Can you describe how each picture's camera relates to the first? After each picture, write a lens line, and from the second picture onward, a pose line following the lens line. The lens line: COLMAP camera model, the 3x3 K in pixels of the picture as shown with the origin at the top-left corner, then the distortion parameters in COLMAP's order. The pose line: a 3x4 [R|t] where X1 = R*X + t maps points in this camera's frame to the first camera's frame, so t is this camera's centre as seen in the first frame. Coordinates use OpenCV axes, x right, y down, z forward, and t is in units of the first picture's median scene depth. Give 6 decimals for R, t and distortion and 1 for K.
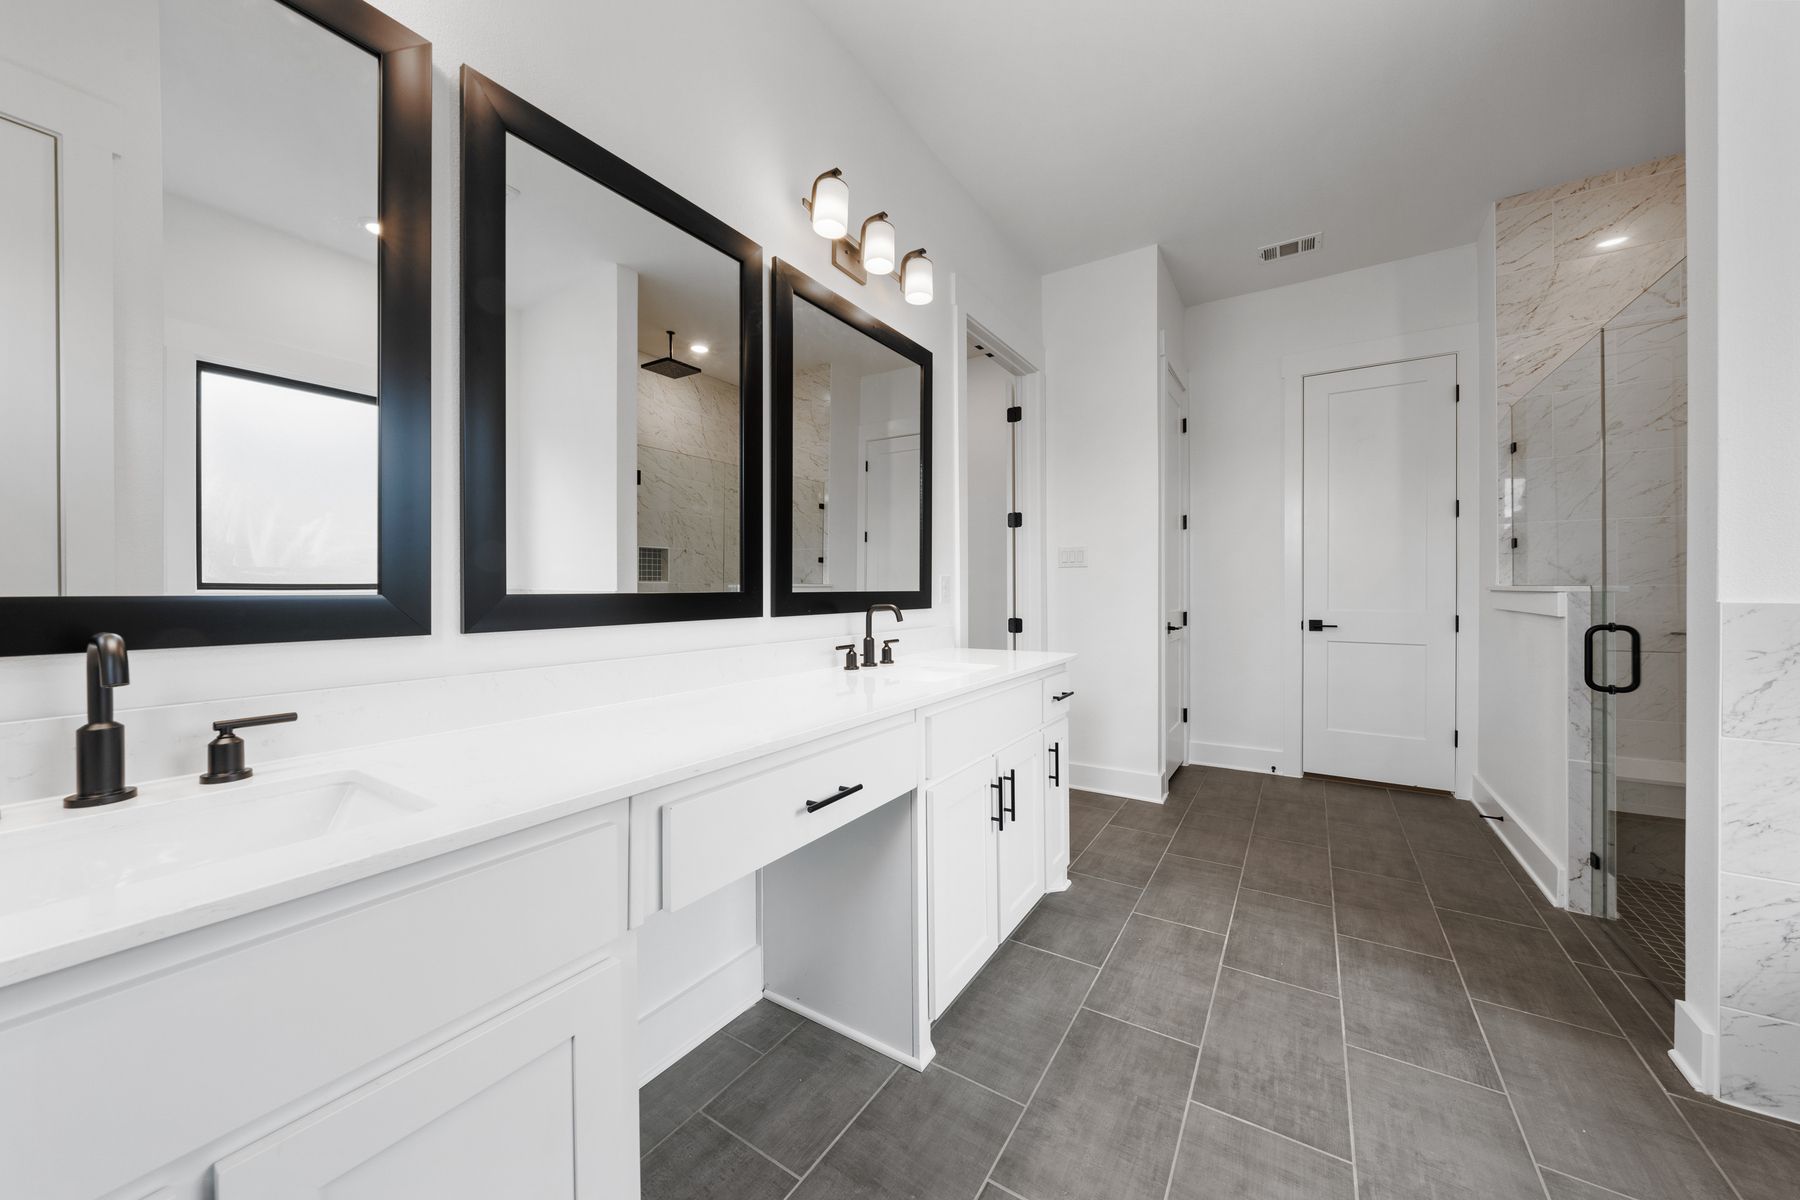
lens RADIAL K [[626.7, 0, 904.0], [0, 626.7, 593.1], [0, 0, 1]] dist [-0.001951, 0.000136]
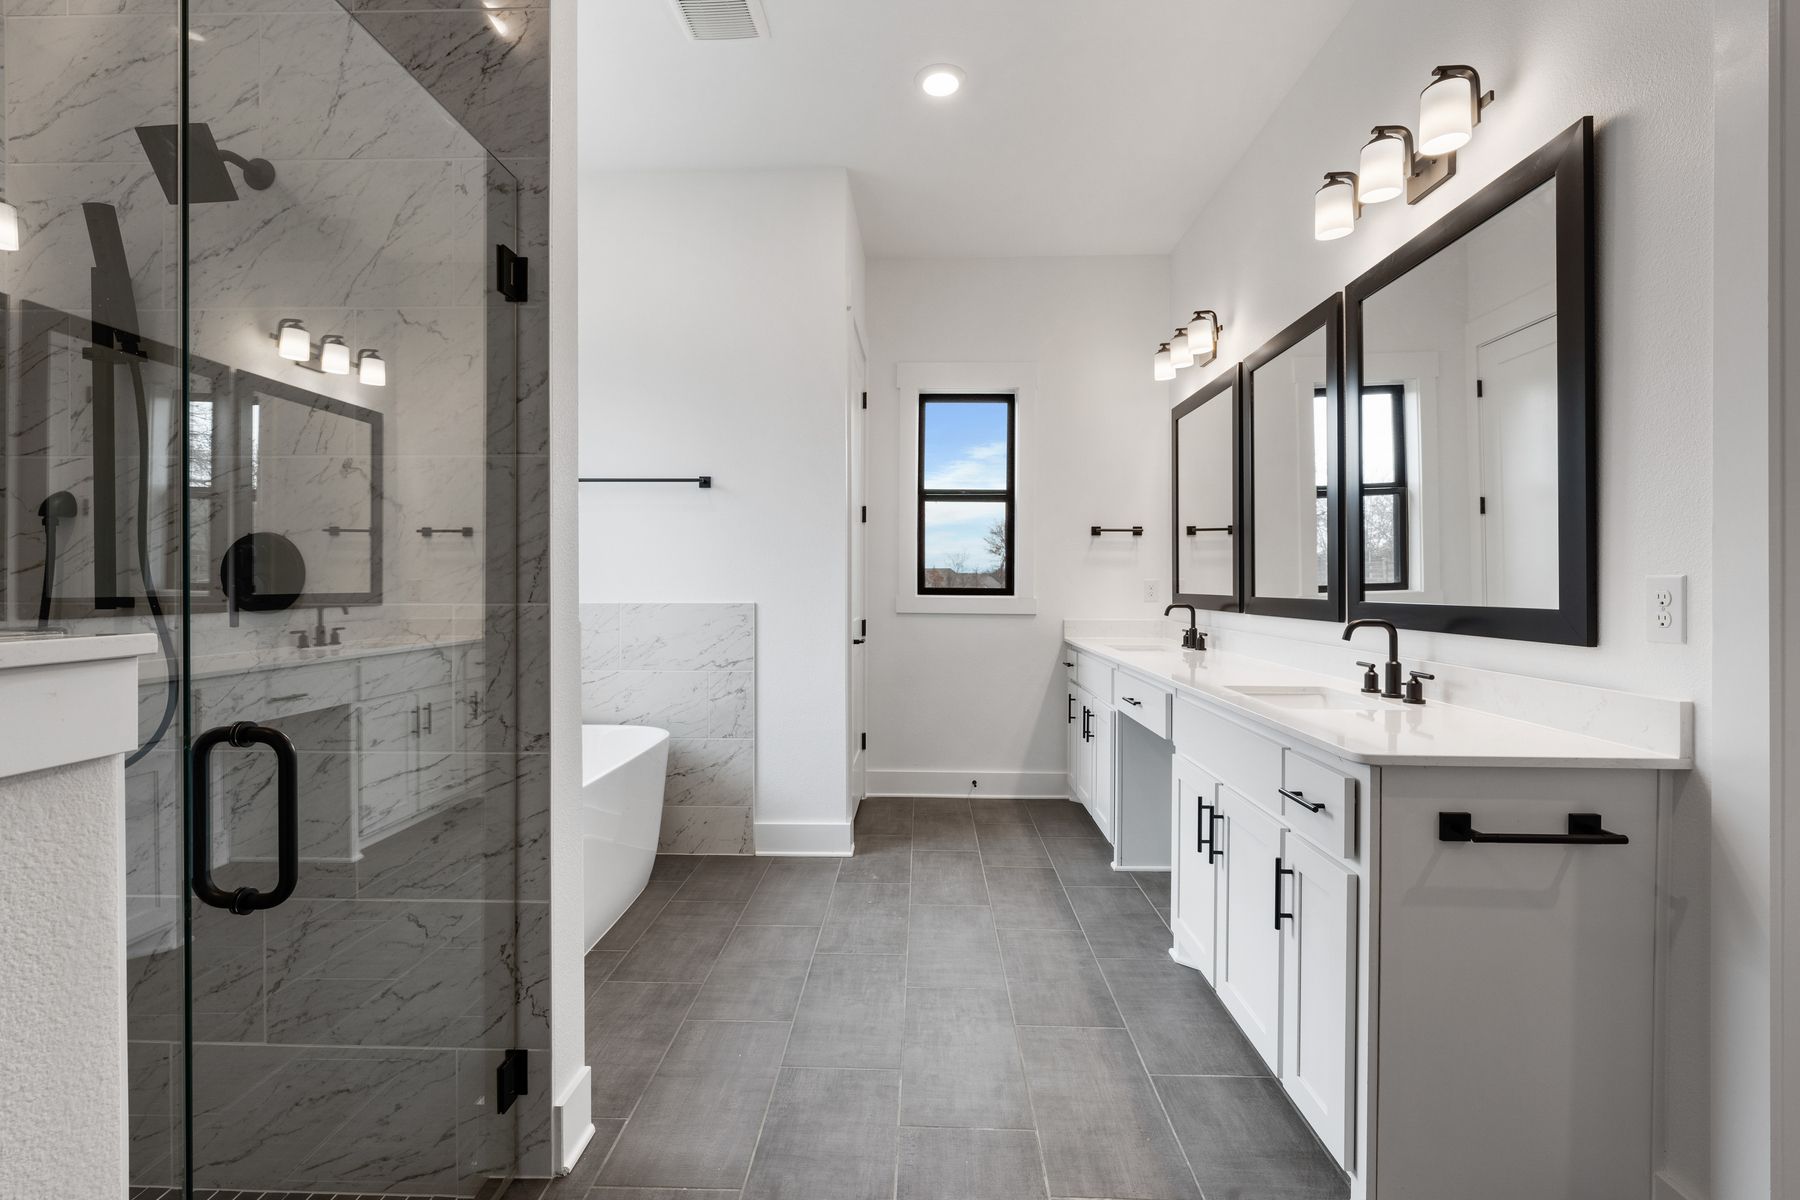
lens RADIAL K [[998.6, 0, 899.8], [0, 998.6, 590.8], [0, 0, 1]] dist [0.001183, -0.001065]
pose [[-0.854631, 0.009244, -0.519154, 1.210387], [0.003770, 0.999926, 0.011598, -0.038794], [0.519223, 0.007955, -0.854602, 1.865181]]
